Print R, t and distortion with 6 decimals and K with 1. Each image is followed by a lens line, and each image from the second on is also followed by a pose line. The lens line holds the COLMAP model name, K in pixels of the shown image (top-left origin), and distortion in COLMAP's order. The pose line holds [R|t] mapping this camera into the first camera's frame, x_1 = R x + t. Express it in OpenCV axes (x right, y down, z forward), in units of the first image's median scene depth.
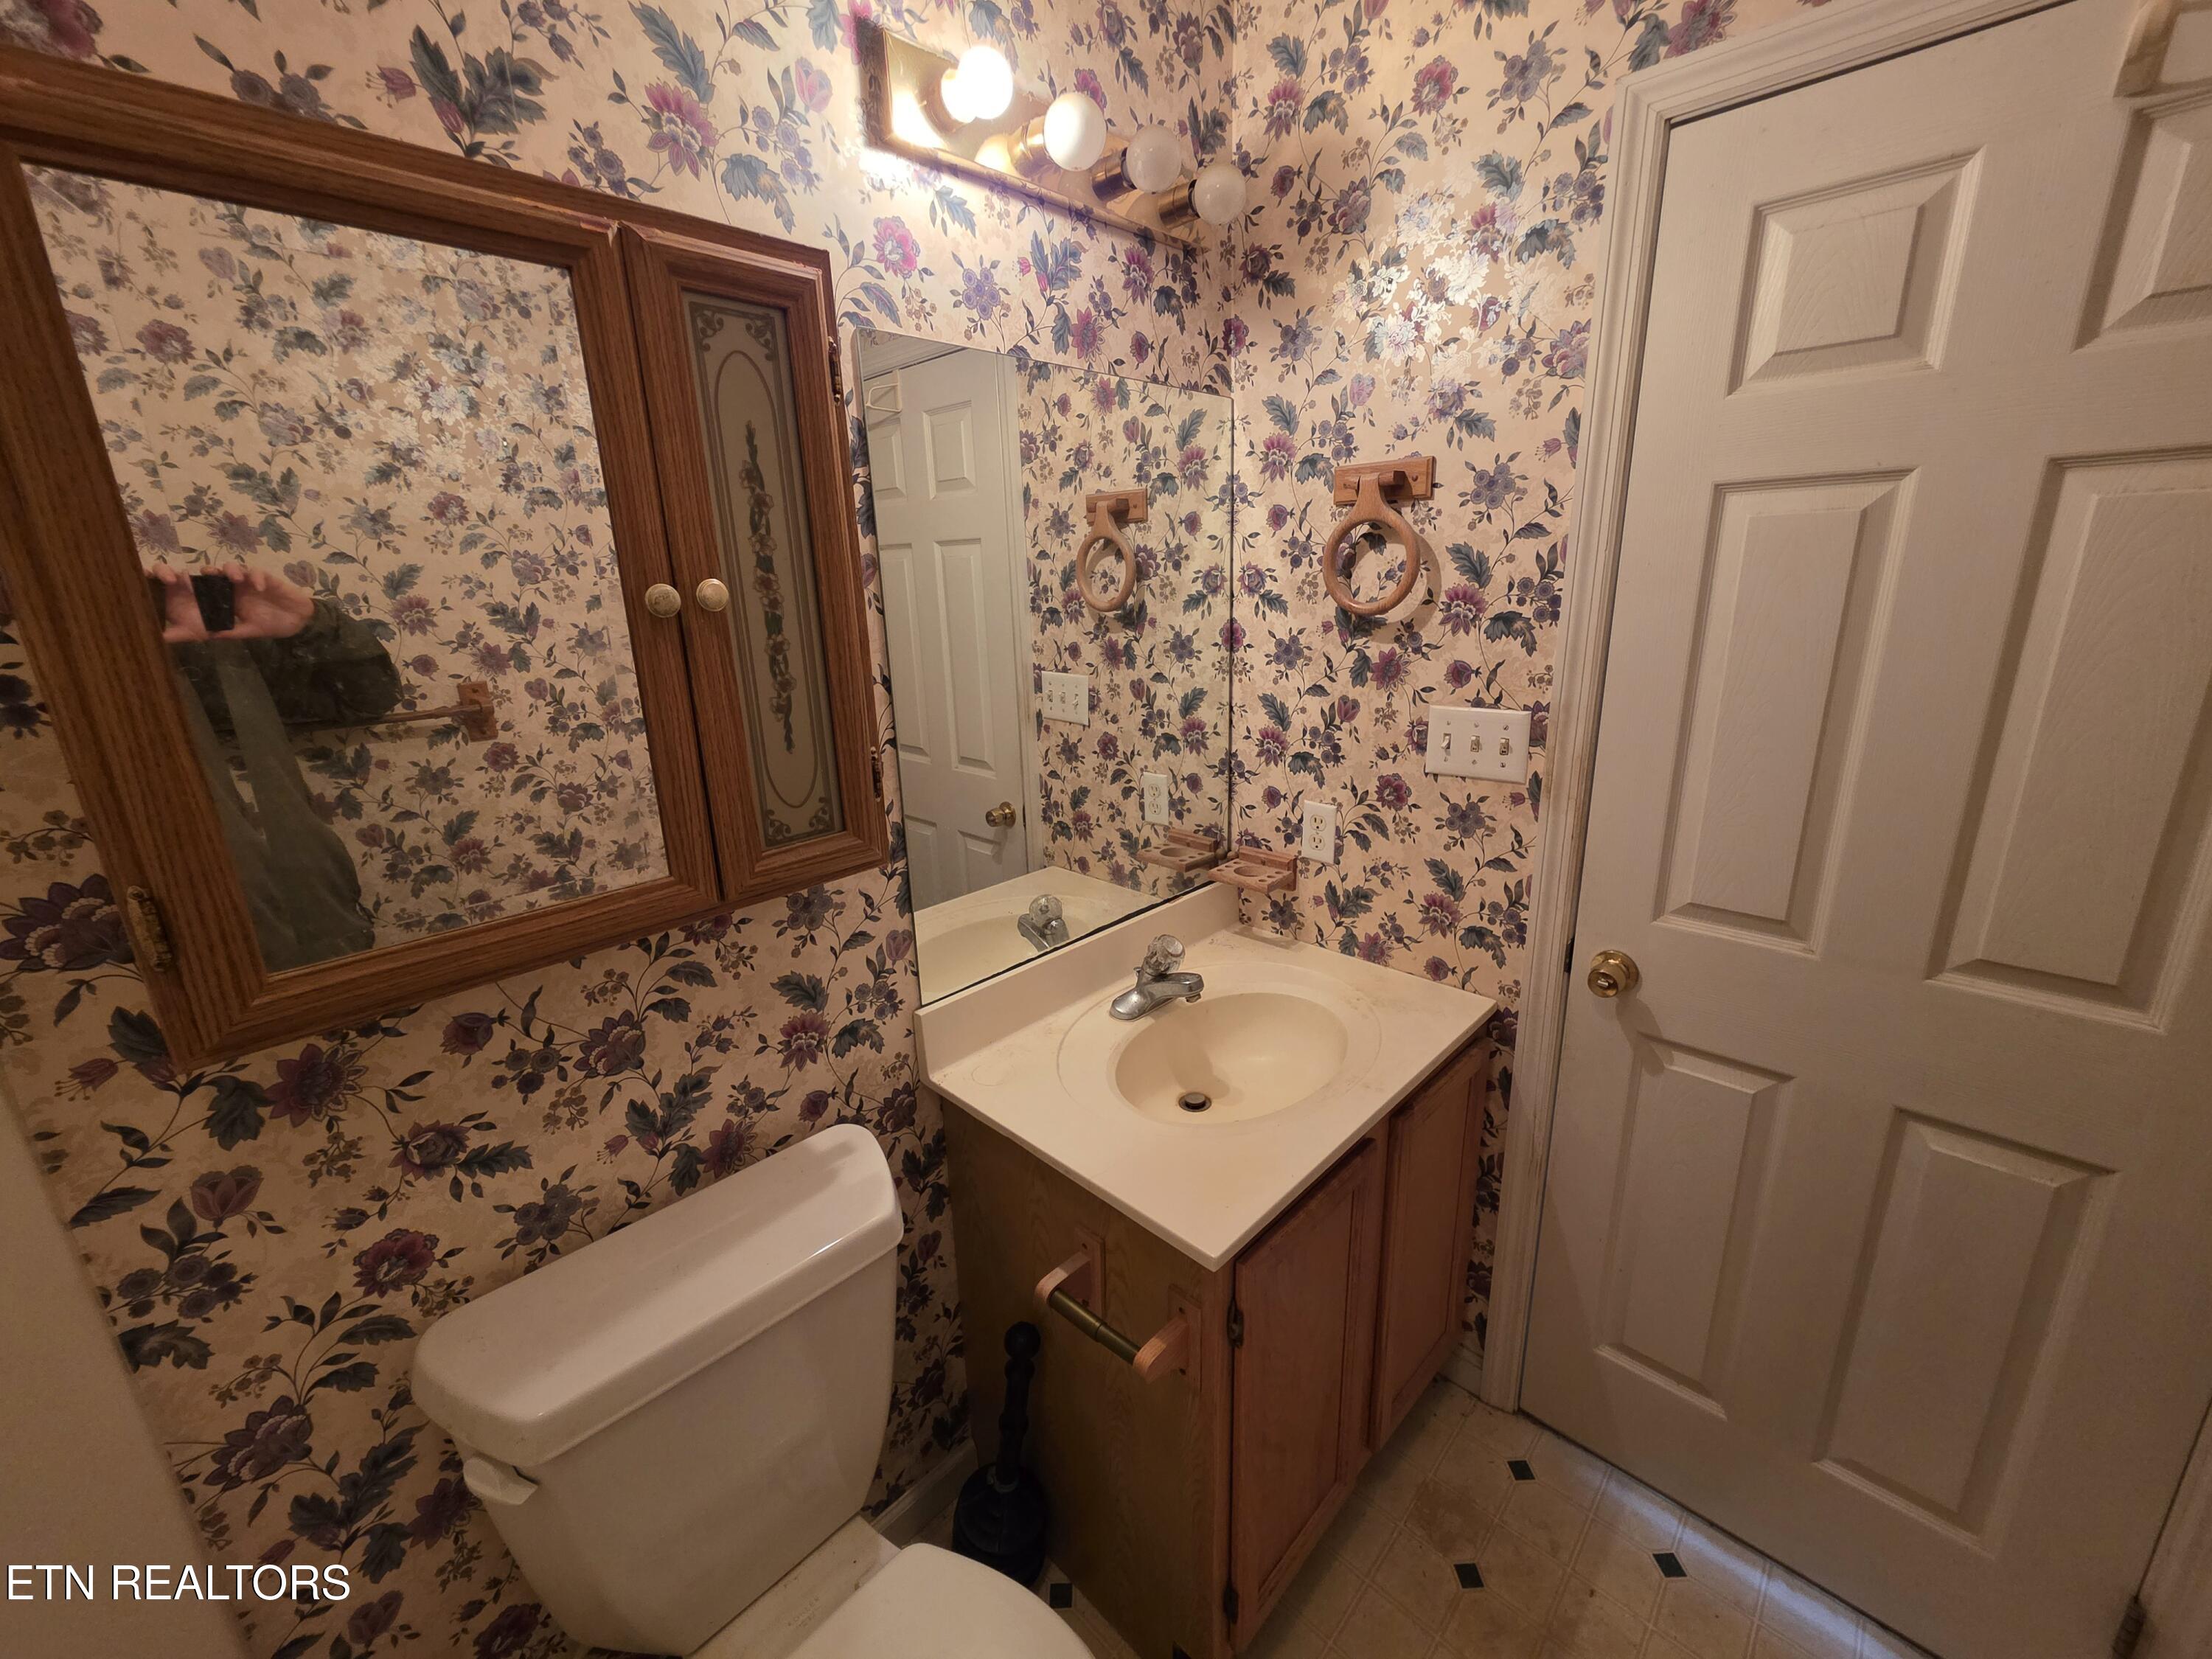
lens RADIAL K [[891.5, 0, 1108.6], [0, 891.5, 828.9], [0, 0, 1]] dist [0.019447, -0.000169]
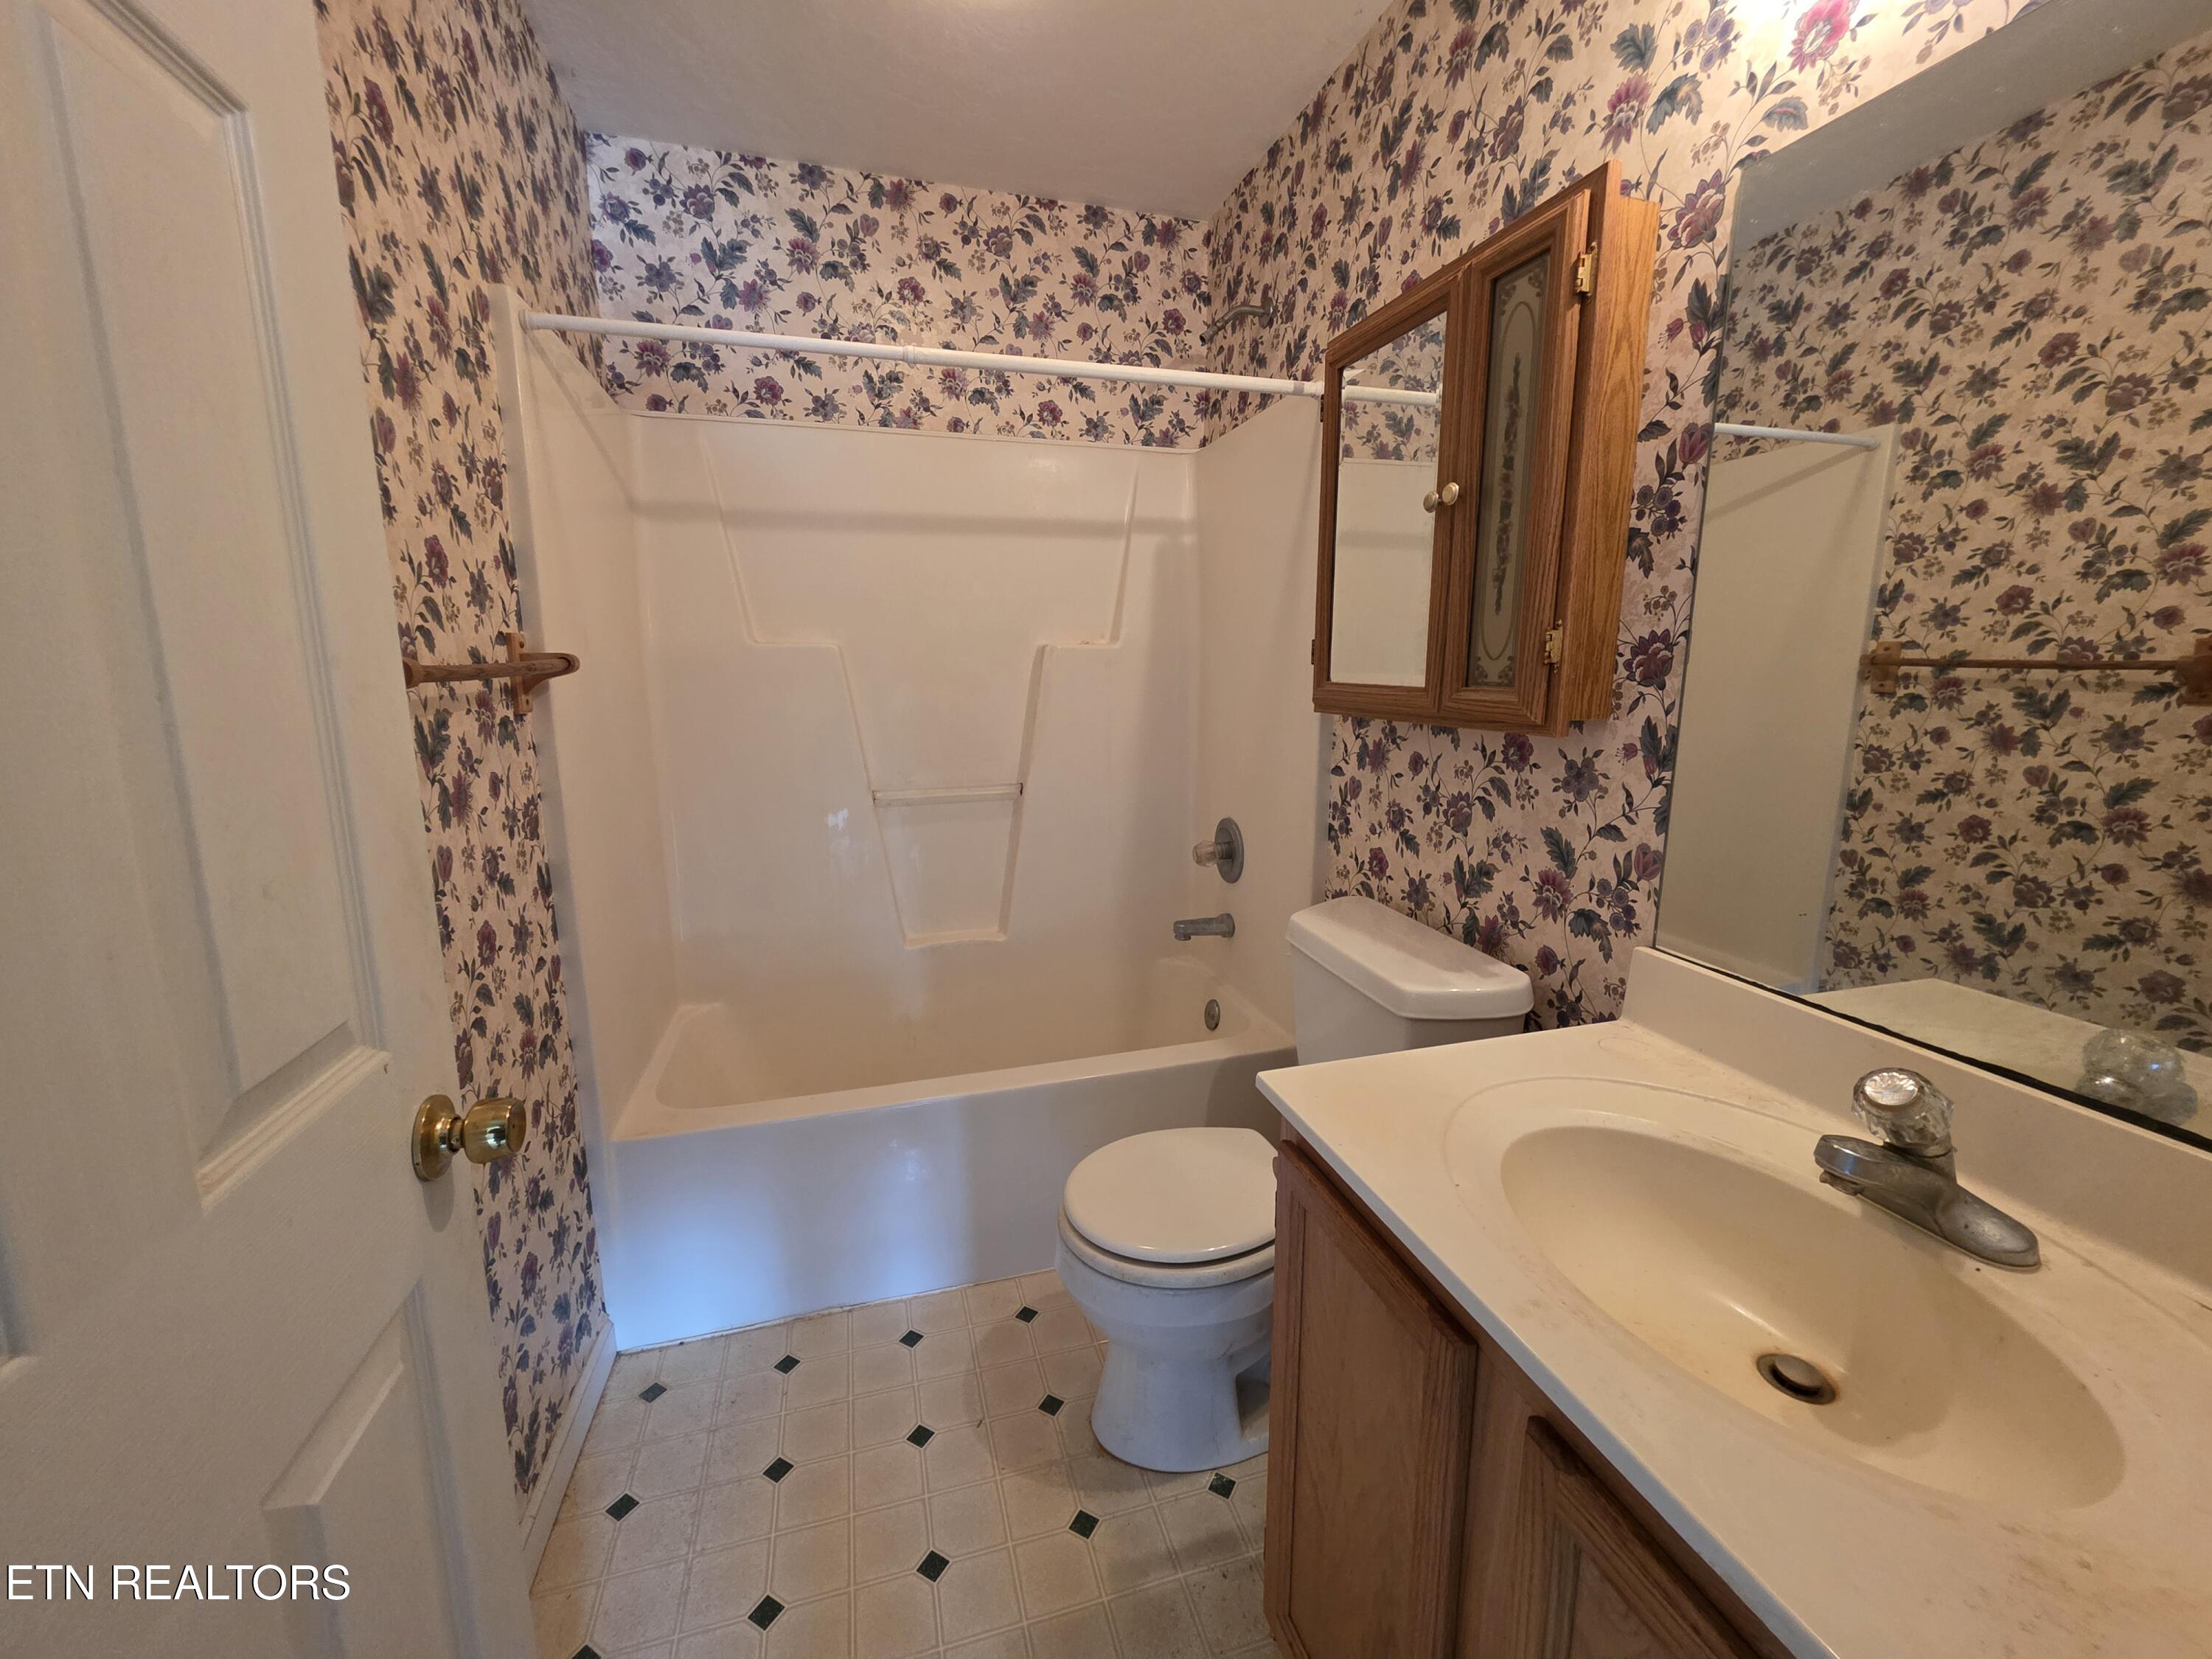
lens RADIAL K [[891.5, 0, 1108.3], [0, 891.5, 817.3], [0, 0, 1]] dist [0.019447, -0.000169]
pose [[-0.498857, 0.183577, -0.847019, 0.995006], [-0.227055, 0.915493, 0.332143, -0.113311], [0.836414, 0.358012, -0.415017, 1.113781]]
